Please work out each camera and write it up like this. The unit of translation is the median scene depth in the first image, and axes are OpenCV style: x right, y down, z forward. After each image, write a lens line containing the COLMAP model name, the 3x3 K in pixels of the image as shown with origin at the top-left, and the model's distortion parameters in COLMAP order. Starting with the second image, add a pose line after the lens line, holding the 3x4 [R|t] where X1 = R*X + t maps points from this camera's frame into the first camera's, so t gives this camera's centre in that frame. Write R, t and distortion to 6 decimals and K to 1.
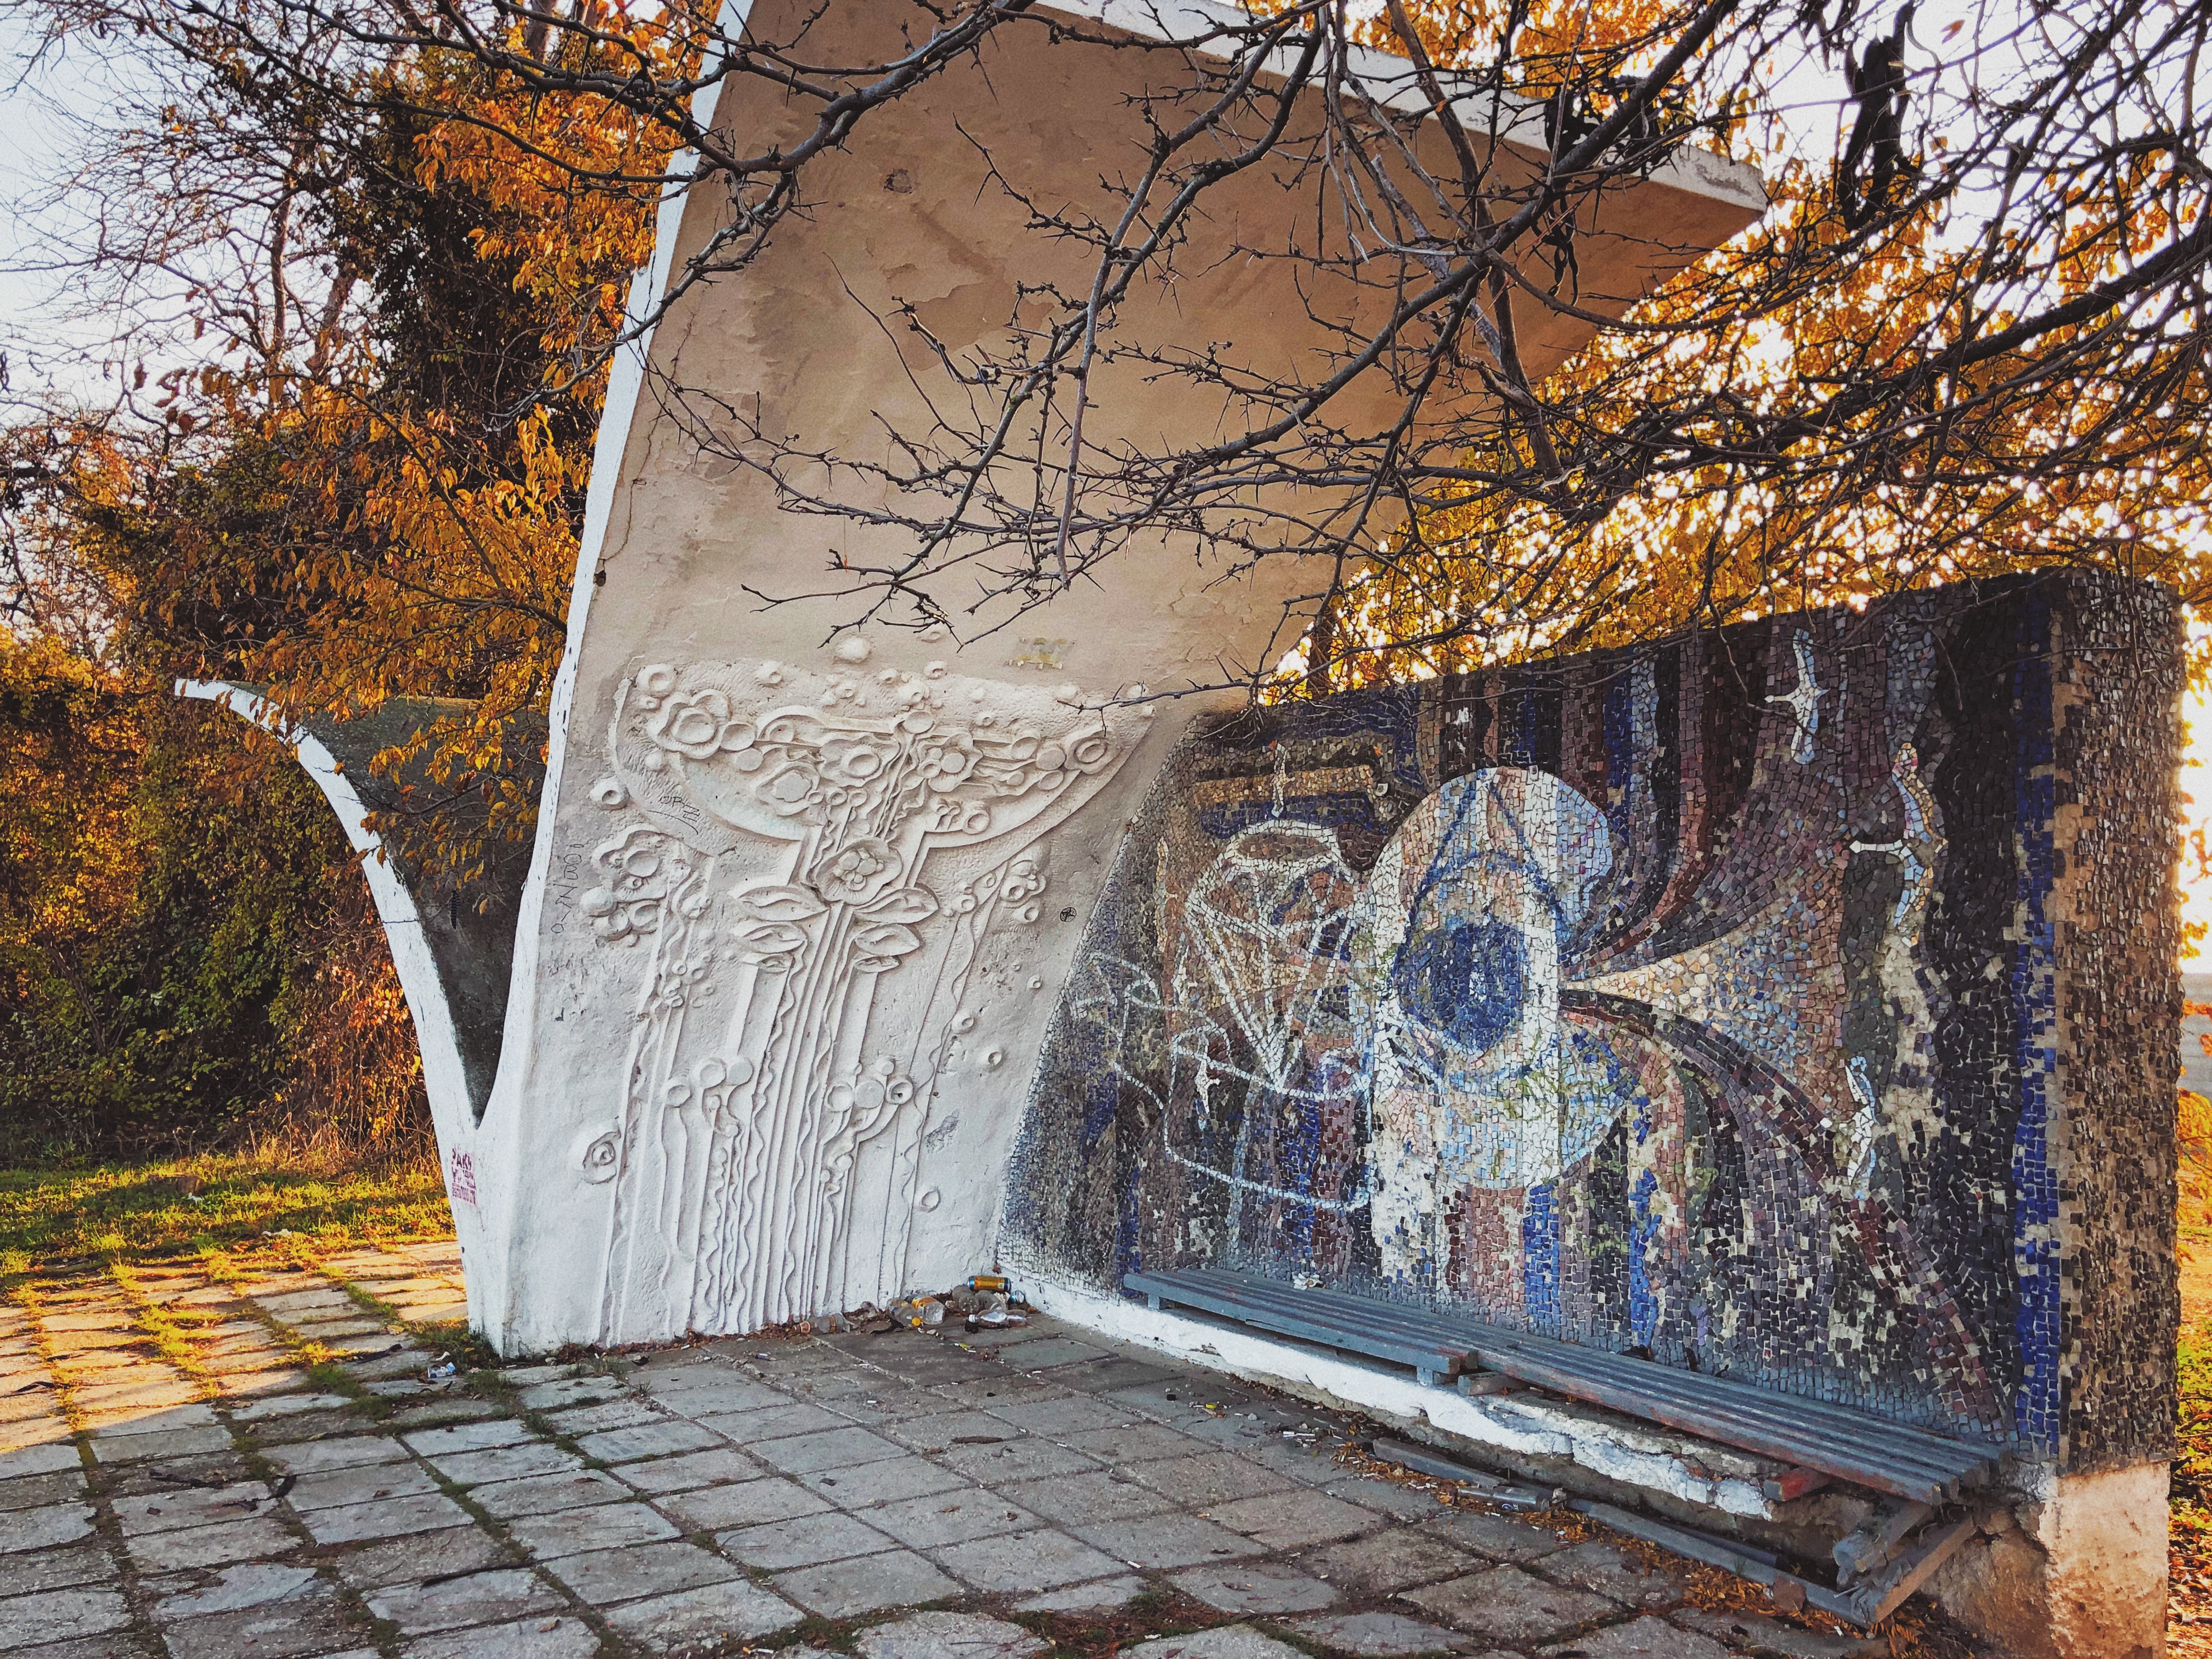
lens RADIAL K [[1932.2, 0, 1109.5], [0, 1932.2, 894.1], [0, 0, 1]] dist [0.018269, 0.016249]
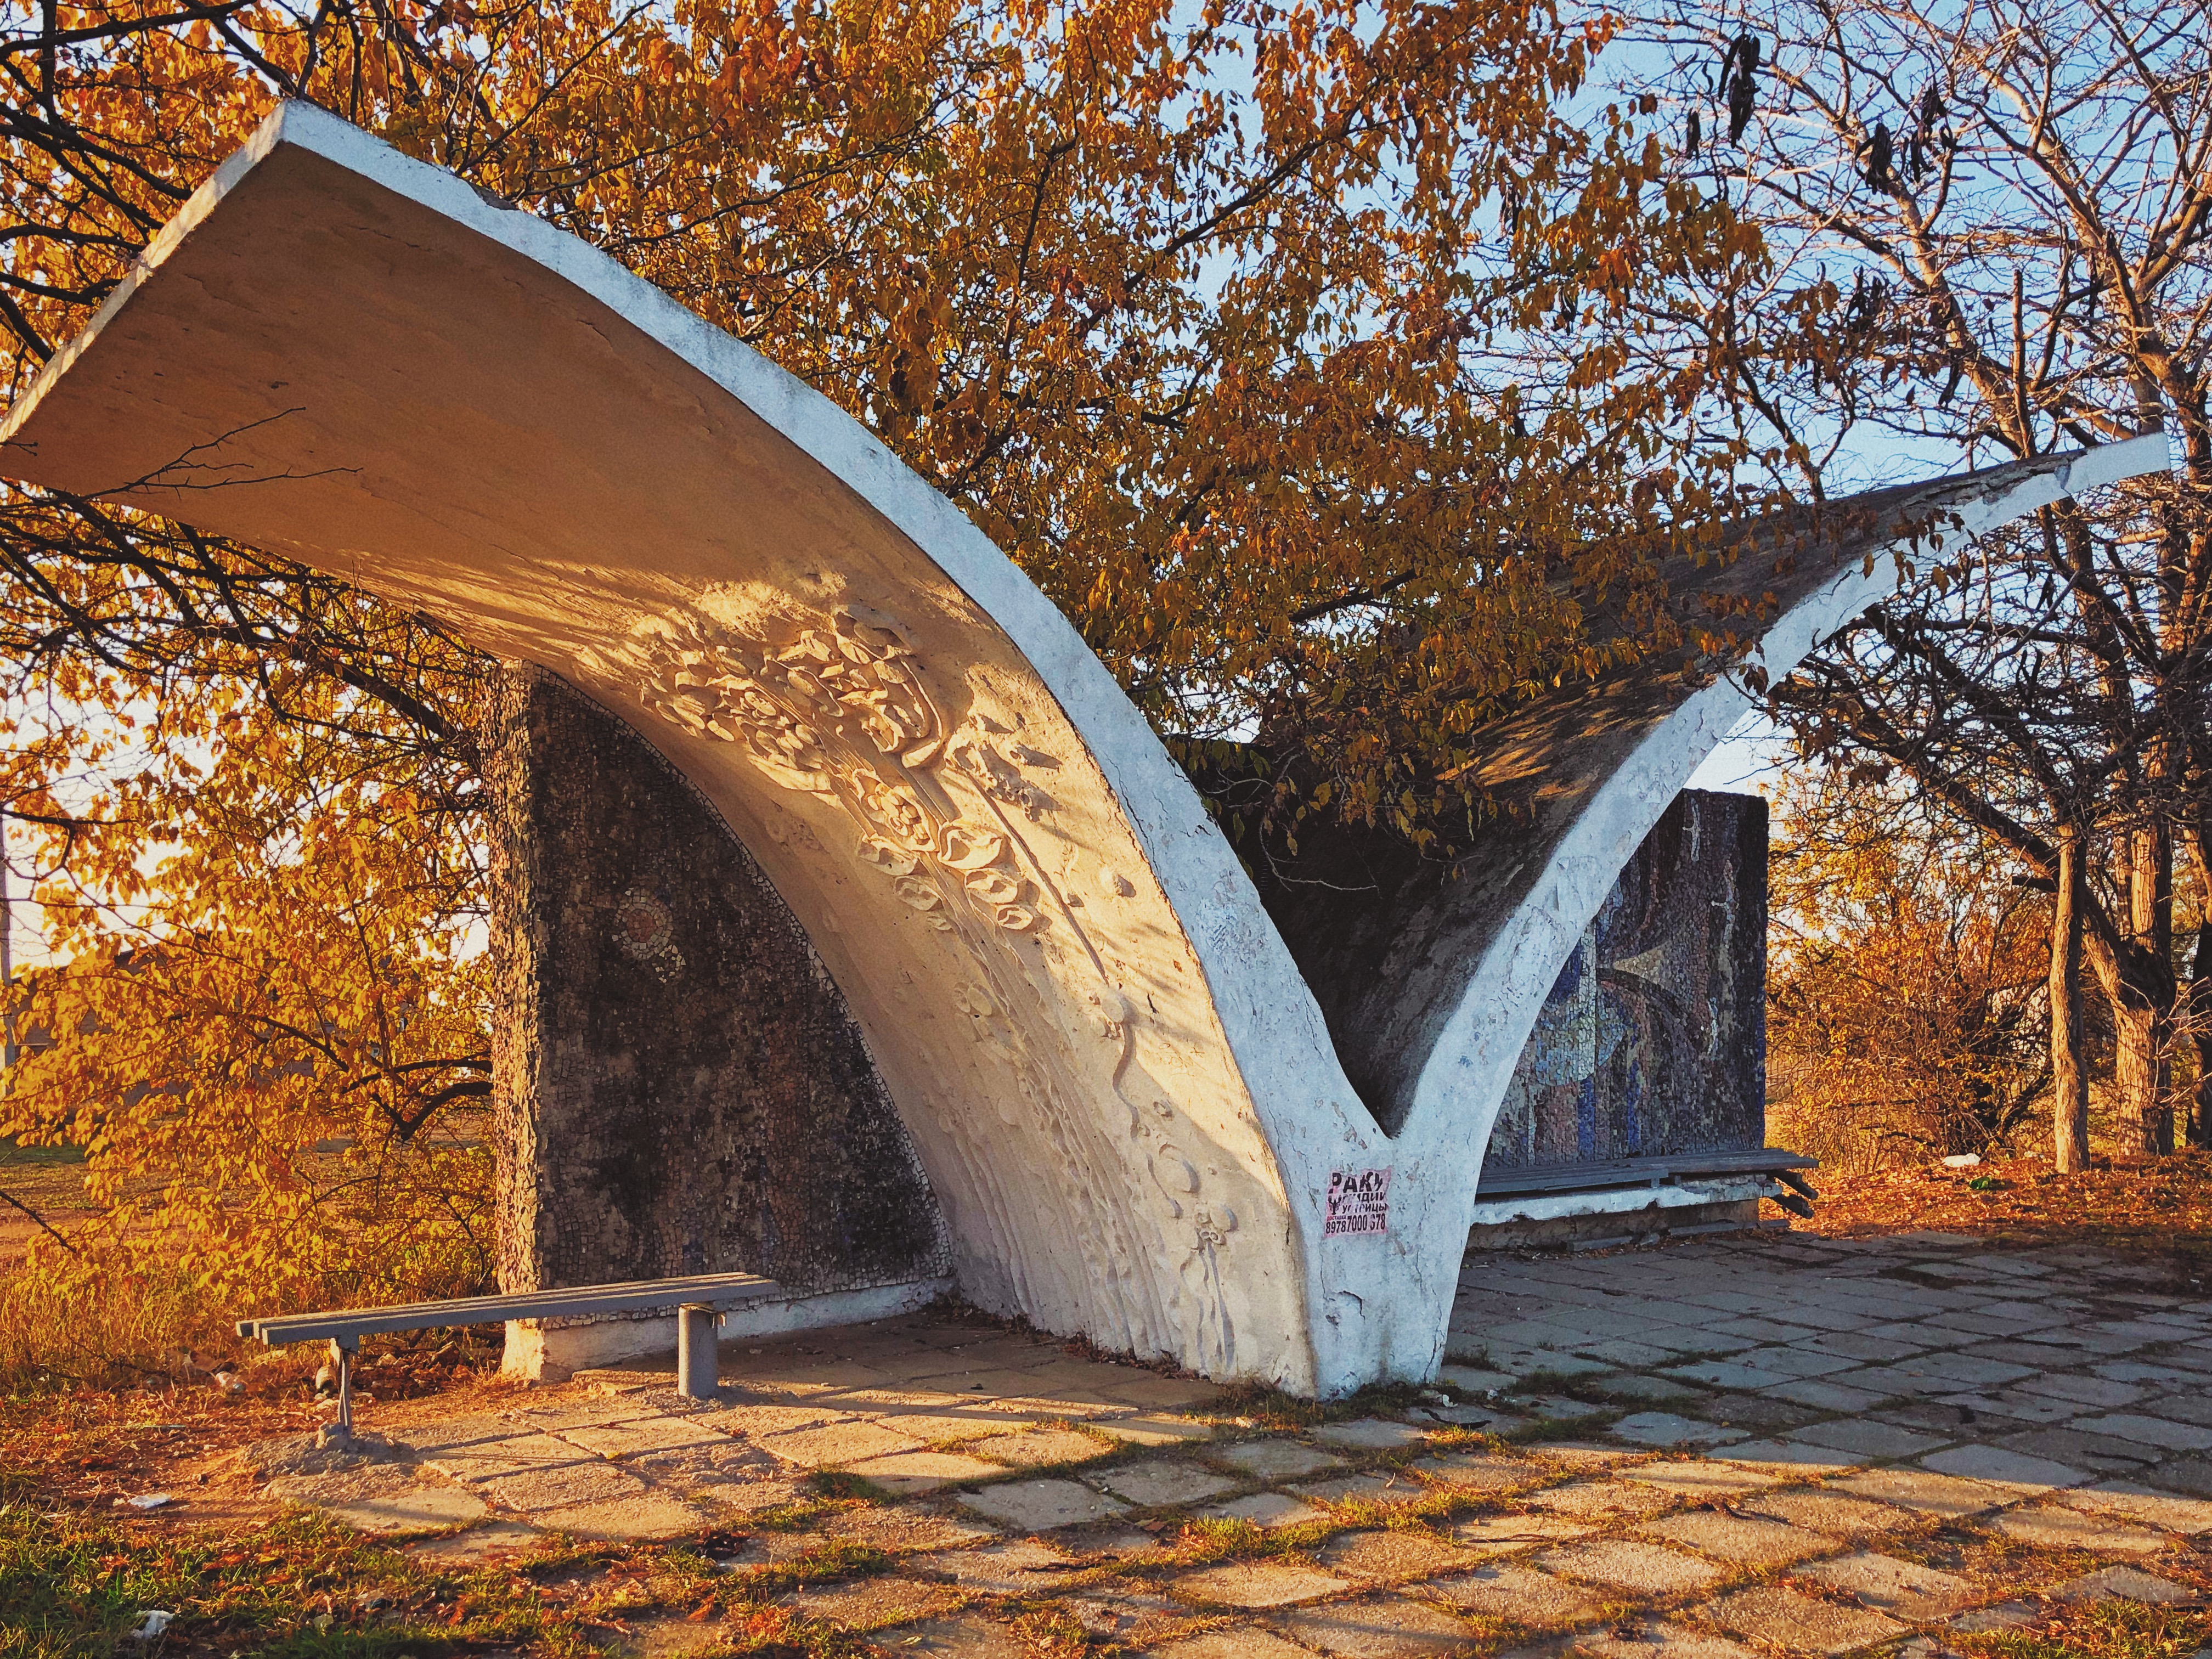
lens RADIAL K [[2038.5, 0, 1103.8], [0, 2038.5, 1007.9], [0, 0, 1]] dist [0.050668, 0.001021]
pose [[-0.089433, -0.022276, 0.995744, -1.666051], [-0.043458, 0.998885, 0.018443, 0.072712], [-0.995044, -0.041623, -0.090302, 1.670536]]
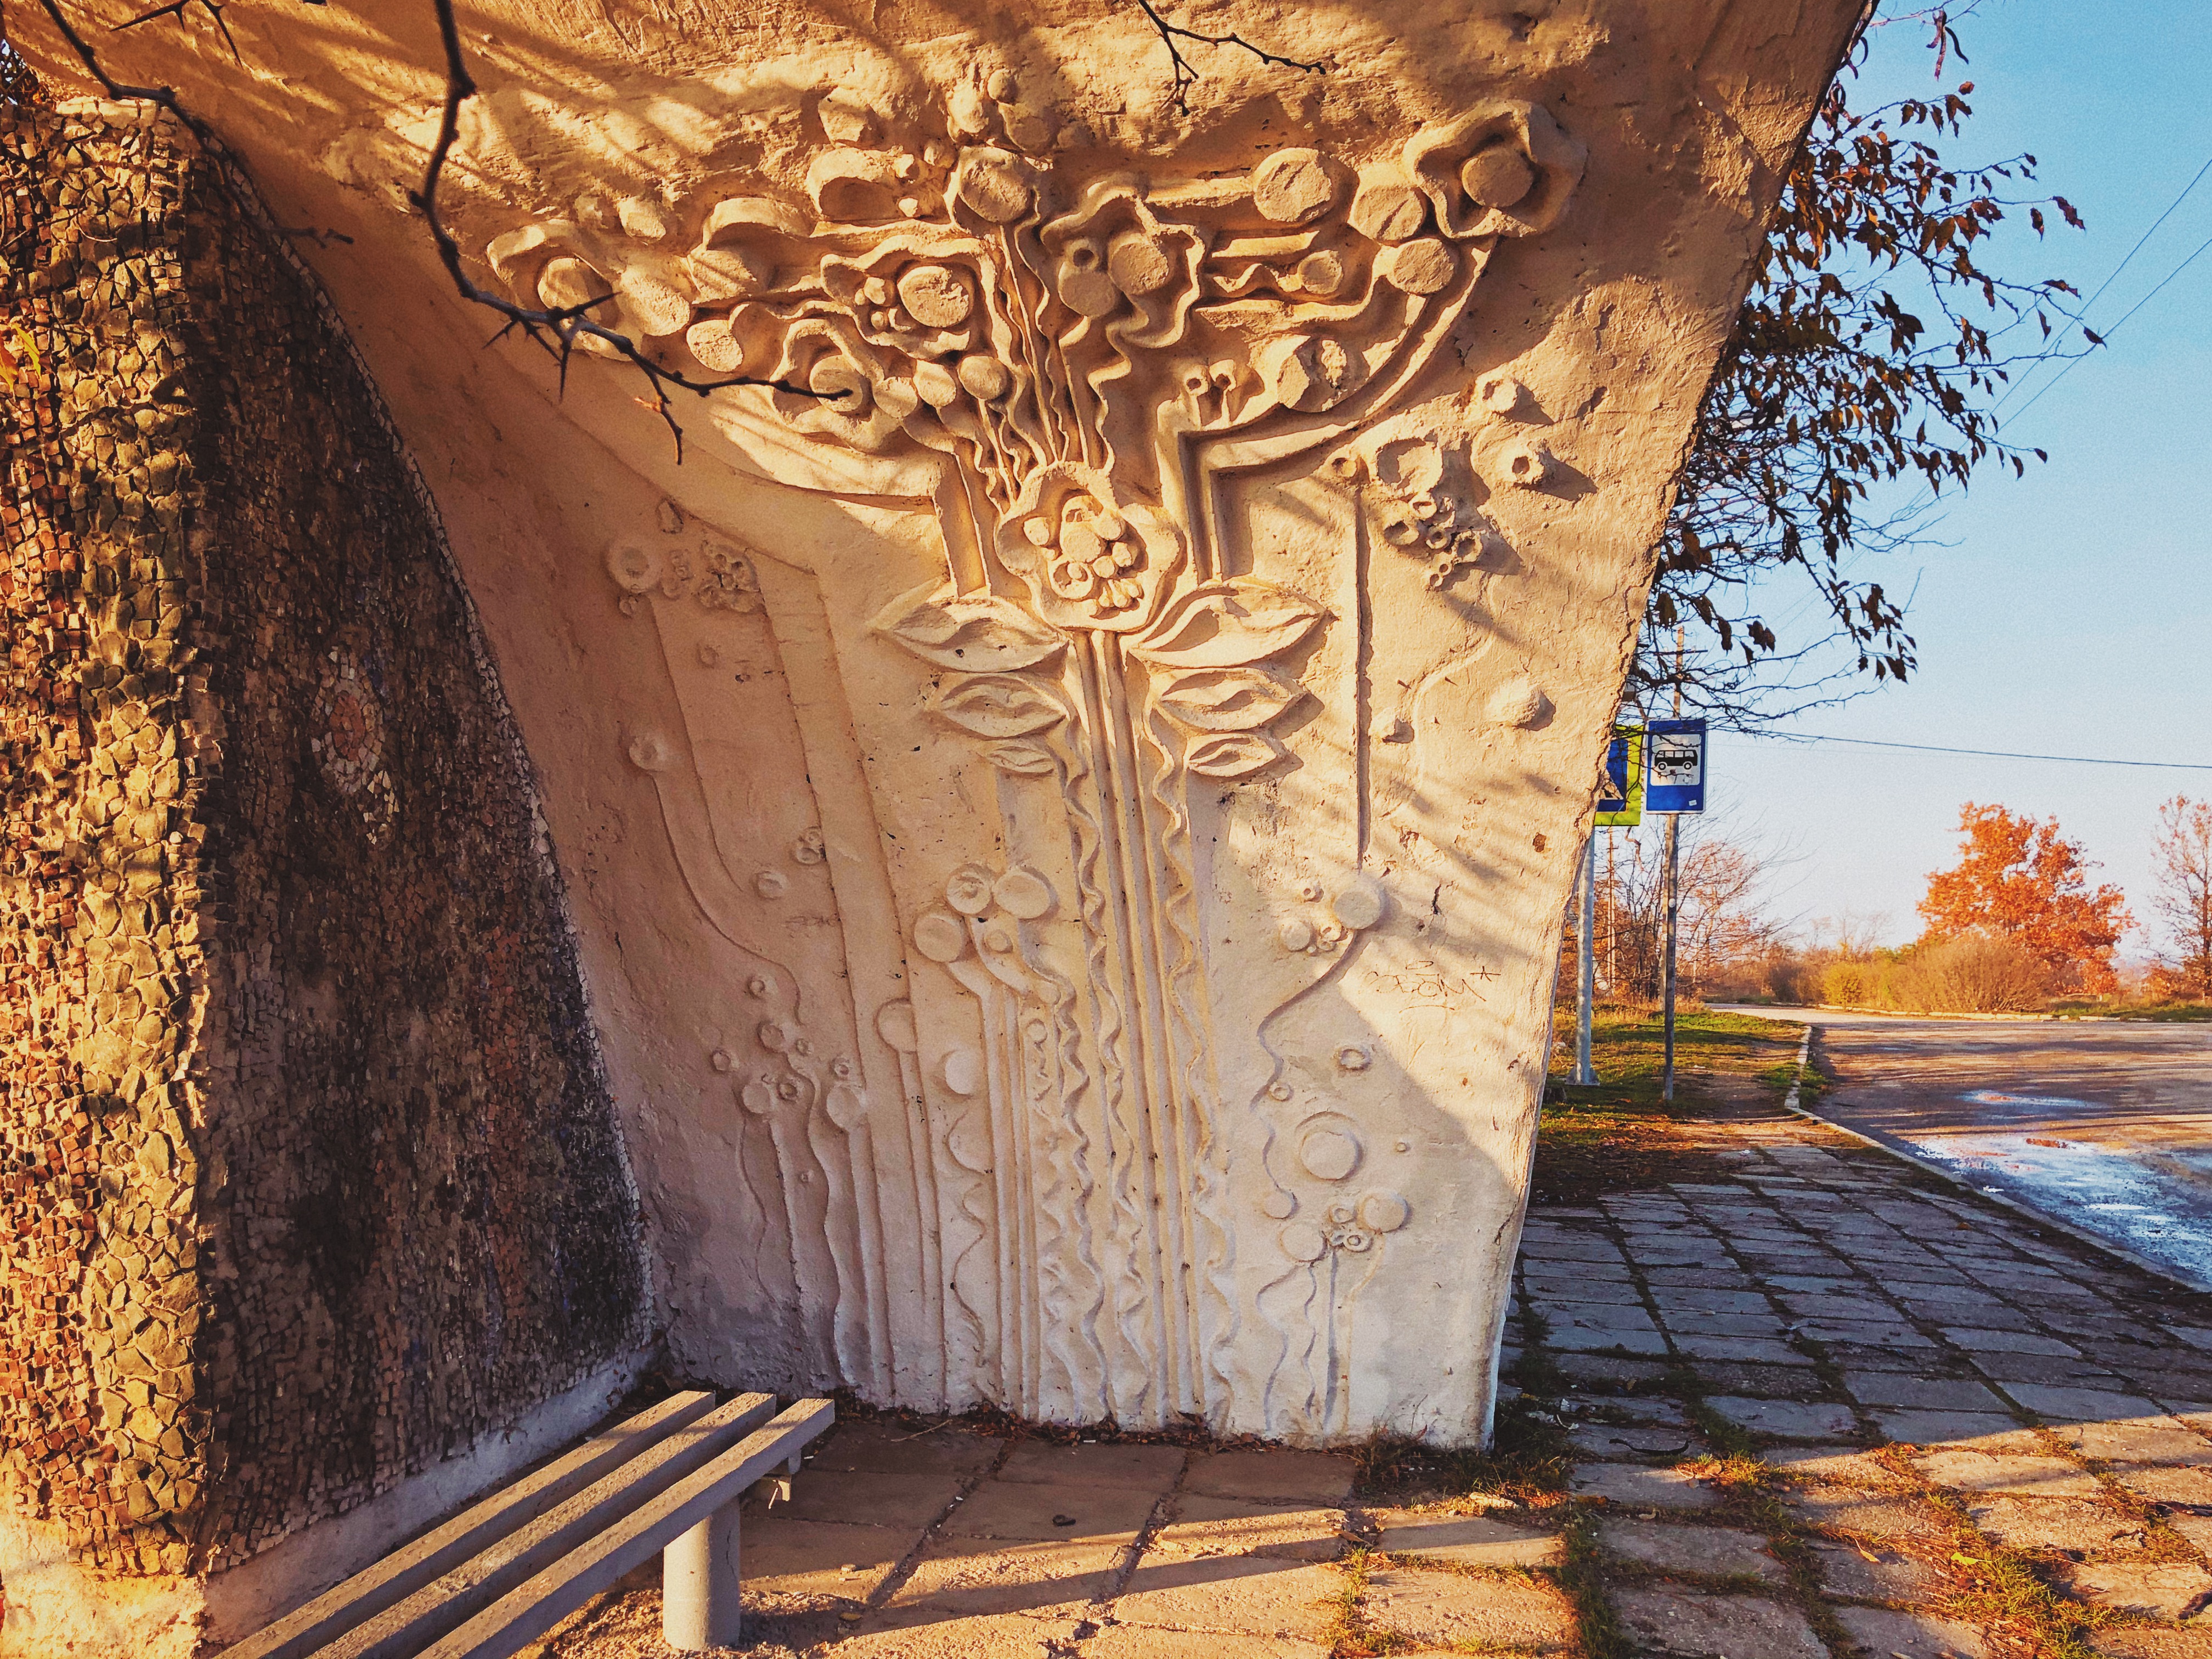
lens RADIAL K [[1867.8, 0, 1096.1], [0, 1867.8, 1034.4], [0, 0, 1]] dist [0.076873, -0.177361]
pose [[-0.739046, -0.049522, 0.671832, -0.892312], [-0.049914, 0.998578, 0.018699, 0.134138], [-0.671803, -0.019714, -0.740467, 2.146887]]
